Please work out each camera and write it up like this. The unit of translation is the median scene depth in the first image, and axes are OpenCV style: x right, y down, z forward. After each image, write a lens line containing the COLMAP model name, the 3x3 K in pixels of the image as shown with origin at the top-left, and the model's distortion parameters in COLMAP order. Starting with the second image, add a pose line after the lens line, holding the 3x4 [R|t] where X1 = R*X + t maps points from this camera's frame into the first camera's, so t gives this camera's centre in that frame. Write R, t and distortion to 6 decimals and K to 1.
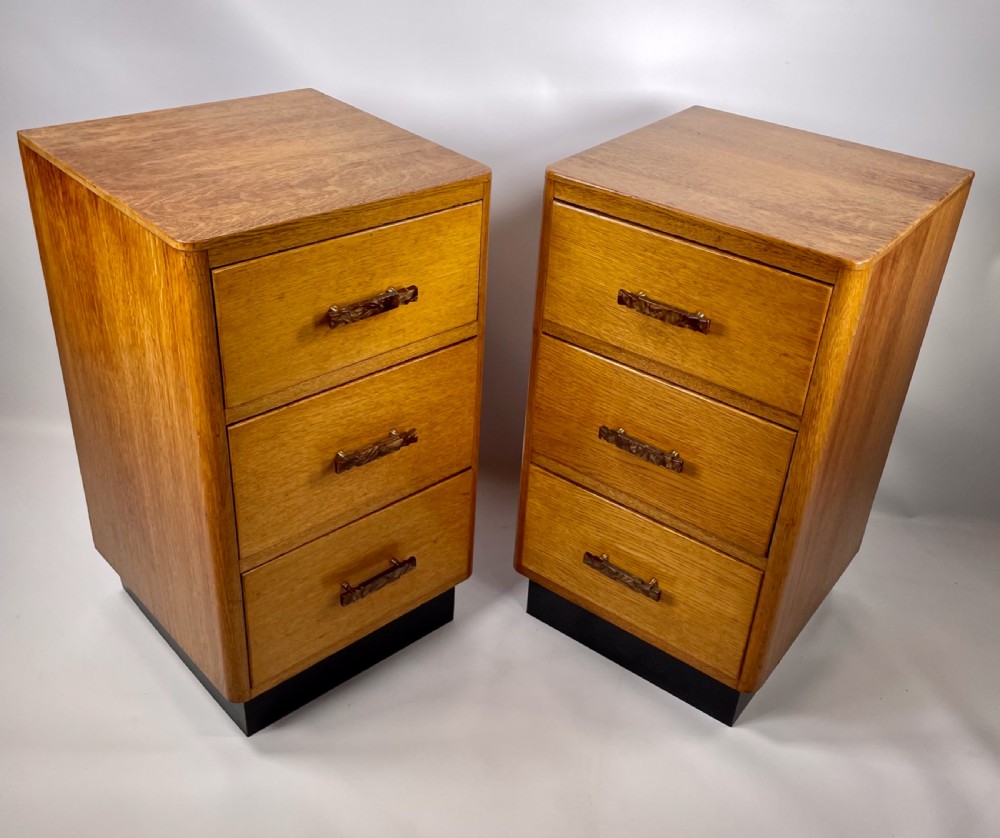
lens RADIAL K [[1021.0, 0, 510.7], [0, 1021.0, 399.6], [0, 0, 1]] dist [0.104707, 0.000000]
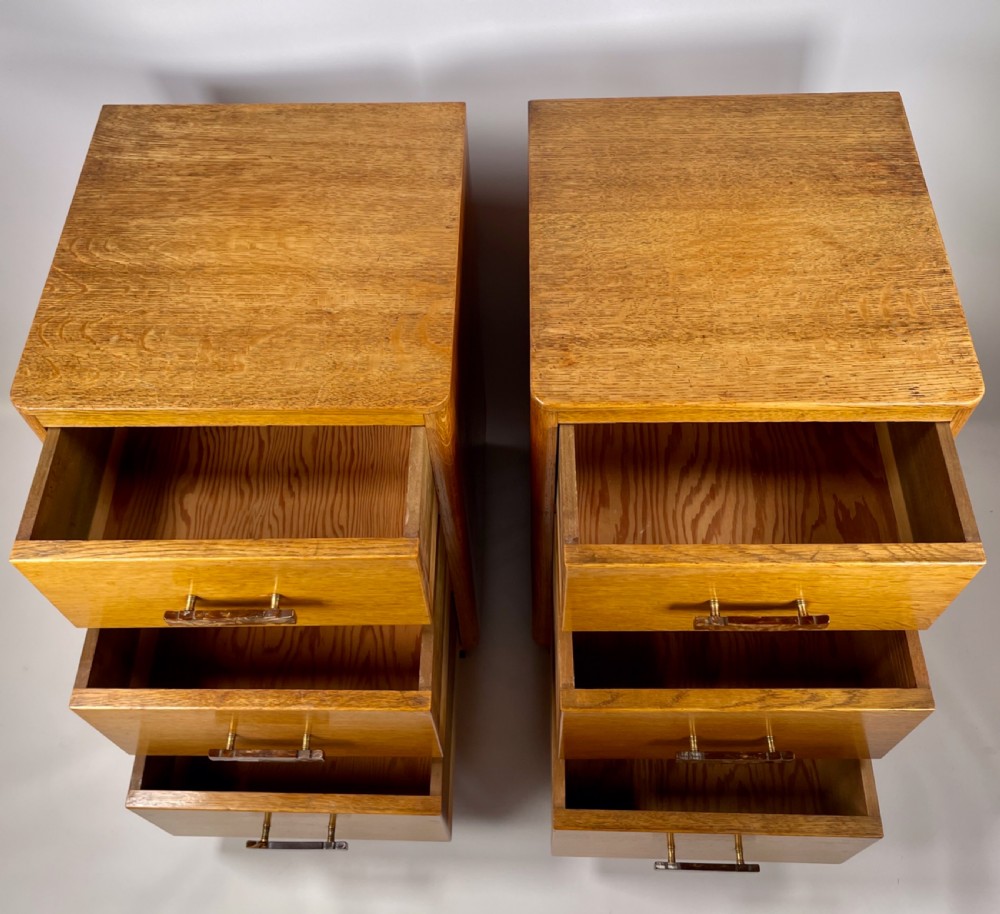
lens RADIAL K [[1049.7, 0, 491.0], [0, 1049.7, 418.3], [0, 0, 1]] dist [0.051352, 0.000000]
pose [[0.718303, 0.539068, -0.439825, 0.356852], [-0.295204, 0.808600, 0.508940, -0.621986], [0.629996, -0.235735, 0.739955, 0.442731]]
